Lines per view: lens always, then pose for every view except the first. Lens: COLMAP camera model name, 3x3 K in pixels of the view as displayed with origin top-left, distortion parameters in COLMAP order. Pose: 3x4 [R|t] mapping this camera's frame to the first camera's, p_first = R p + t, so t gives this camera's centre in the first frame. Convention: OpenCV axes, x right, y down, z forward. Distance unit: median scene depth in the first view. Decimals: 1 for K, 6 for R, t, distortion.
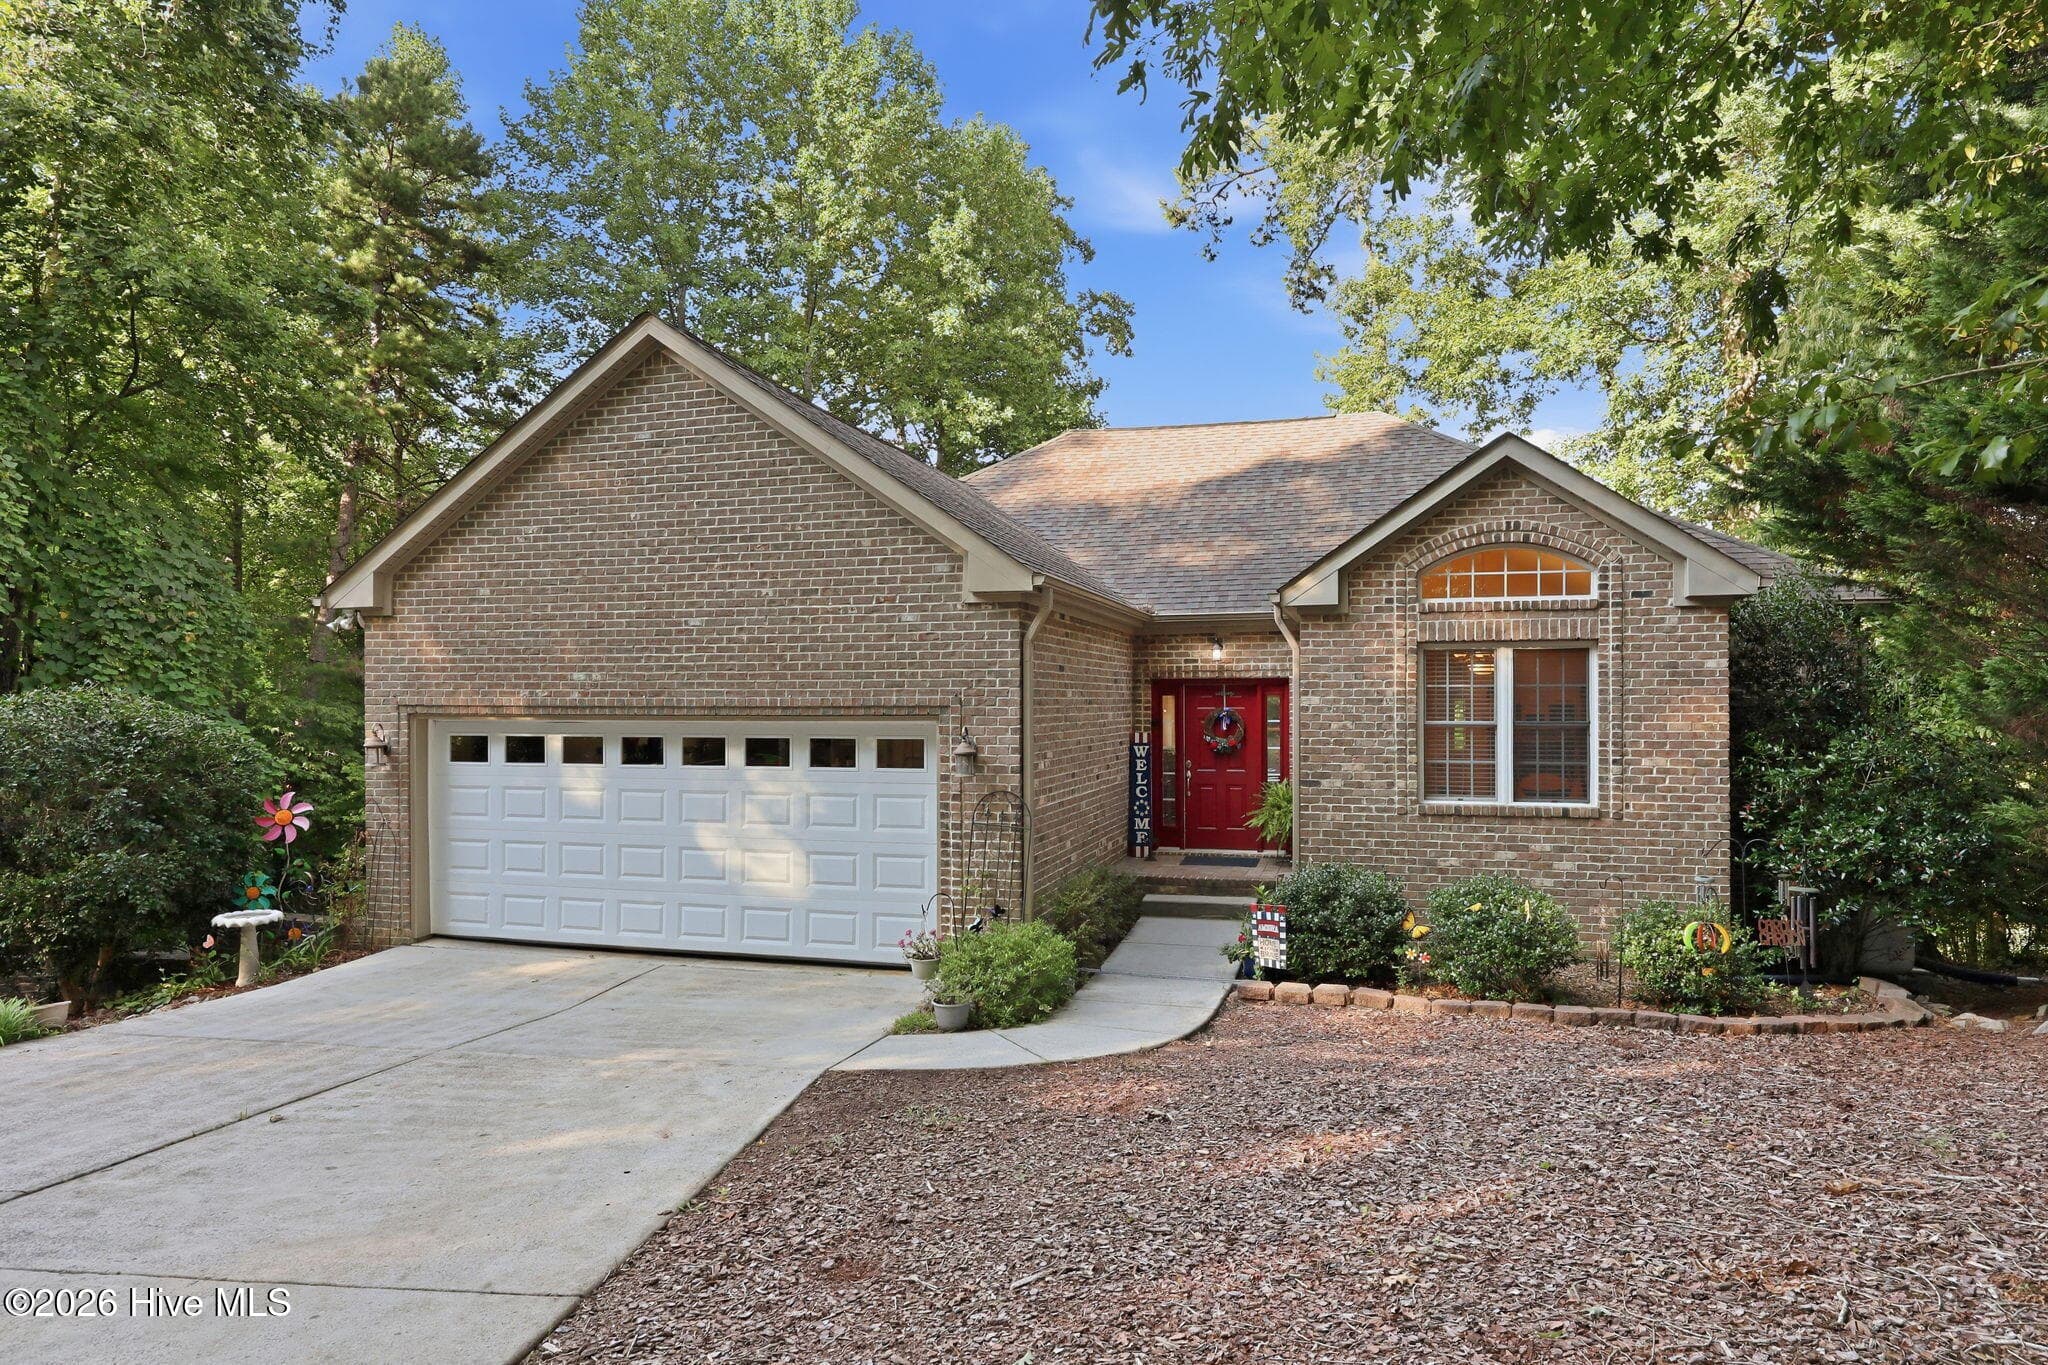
lens RADIAL K [[1229.4, 0, 1026.5], [0, 1229.4, 697.1], [0, 0, 1]] dist [0.000498, -0.000683]
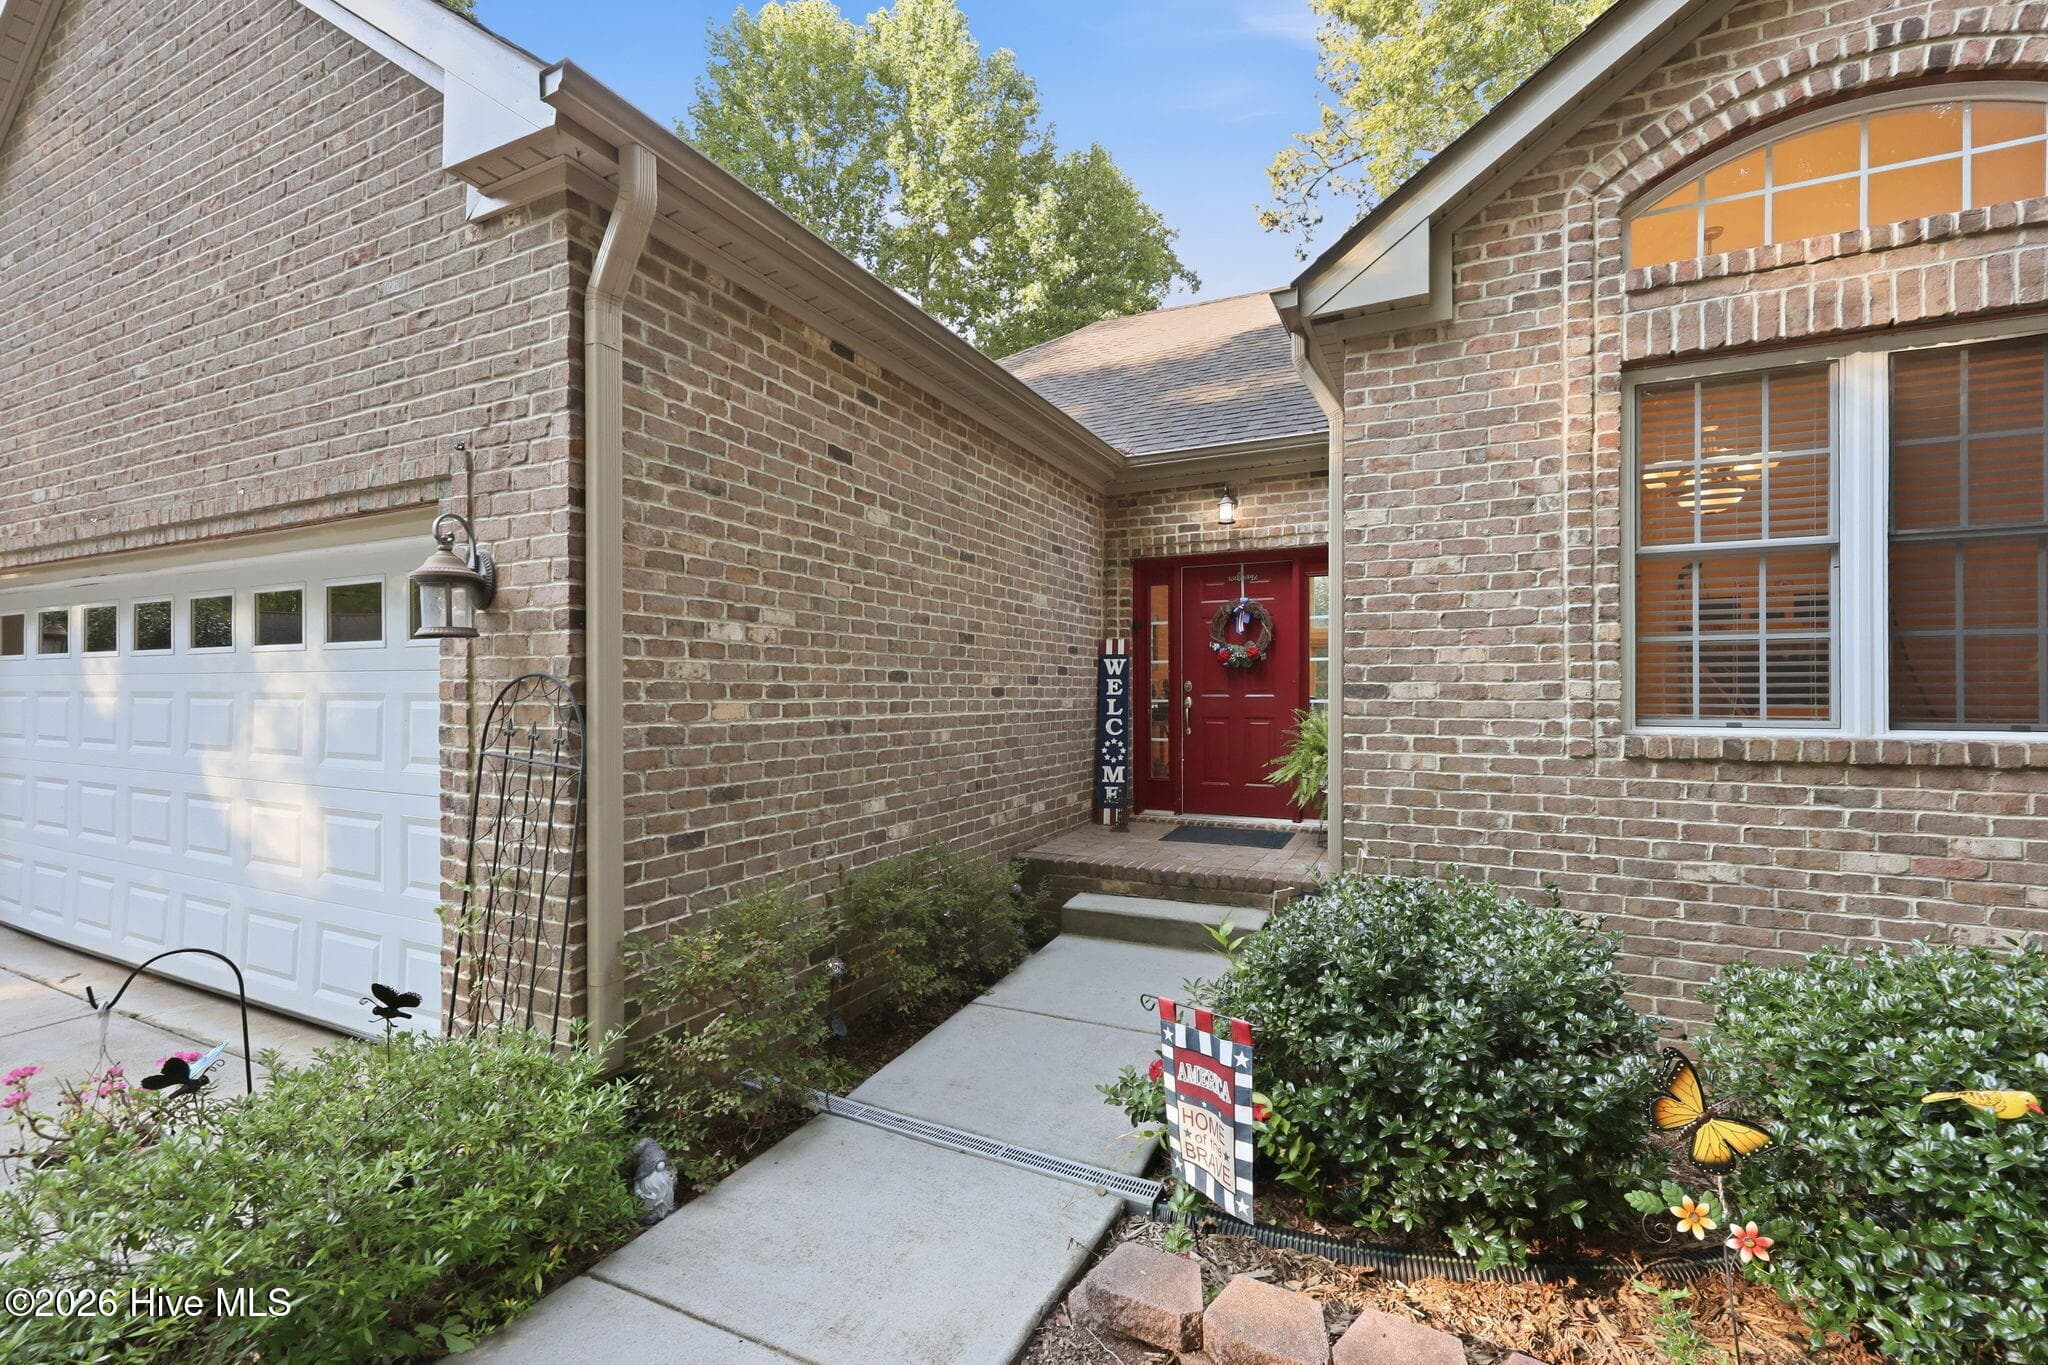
lens RADIAL K [[881.4, 0, 1029.3], [0, 881.4, 689.5], [0, 0, 1]] dist [0.003745, -0.000615]
pose [[0.984755, 0.002262, -0.173931, 0.171110], [-0.002207, 0.999997, 0.000512, 0.073653], [0.173932, -0.000120, 0.984758, 0.676984]]
